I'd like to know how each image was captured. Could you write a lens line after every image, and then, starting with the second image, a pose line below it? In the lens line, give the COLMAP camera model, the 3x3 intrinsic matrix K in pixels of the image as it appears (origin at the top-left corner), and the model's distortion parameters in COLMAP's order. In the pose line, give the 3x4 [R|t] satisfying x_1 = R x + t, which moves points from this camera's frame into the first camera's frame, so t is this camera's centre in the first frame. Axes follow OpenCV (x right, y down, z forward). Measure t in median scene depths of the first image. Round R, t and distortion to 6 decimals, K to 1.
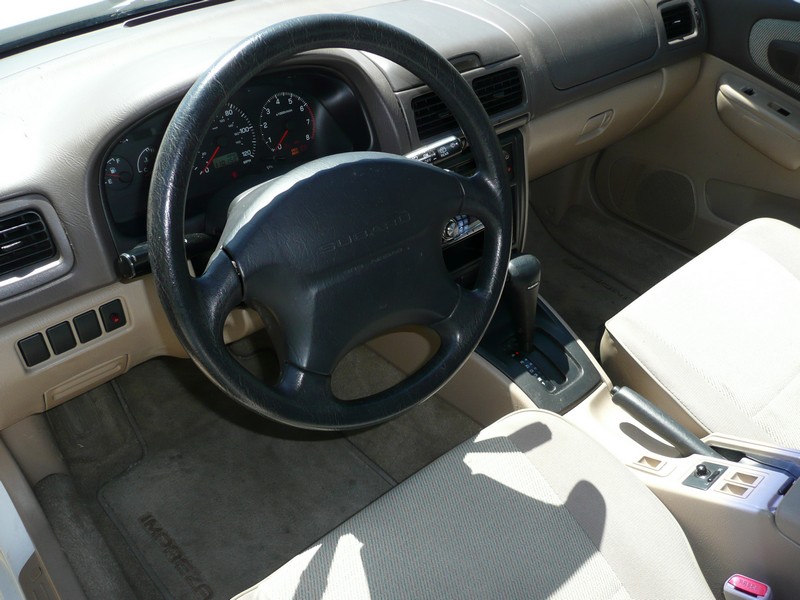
lens RADIAL K [[670.8, 0, 387.5], [0, 670.8, 299.0], [0, 0, 1]] dist [-0.019316, 0.006940]
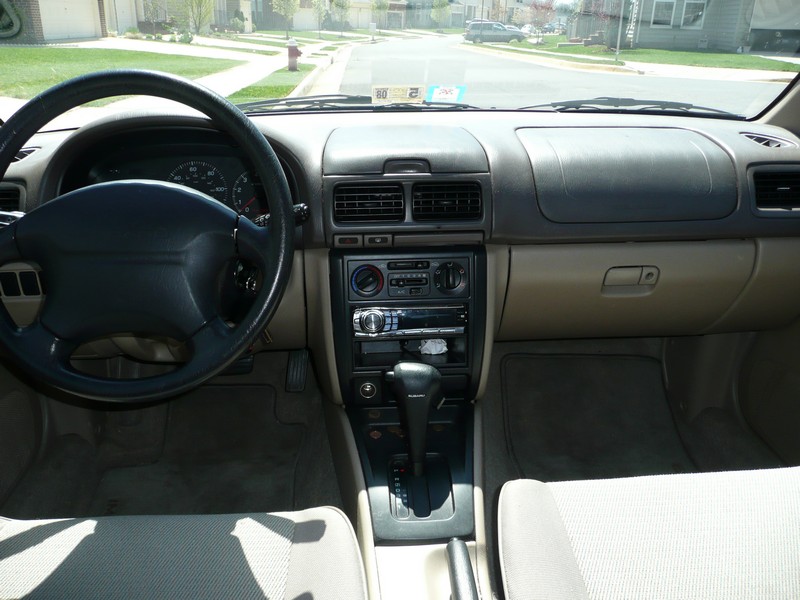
lens RADIAL K [[670.8, 0, 387.5], [0, 670.8, 299.0], [0, 0, 1]] dist [-0.019316, 0.006940]
pose [[0.800667, 0.209681, -0.561219, 0.755676], [-0.358675, 0.918093, -0.168691, 0.031341], [0.479880, 0.336361, 0.810294, 0.208050]]
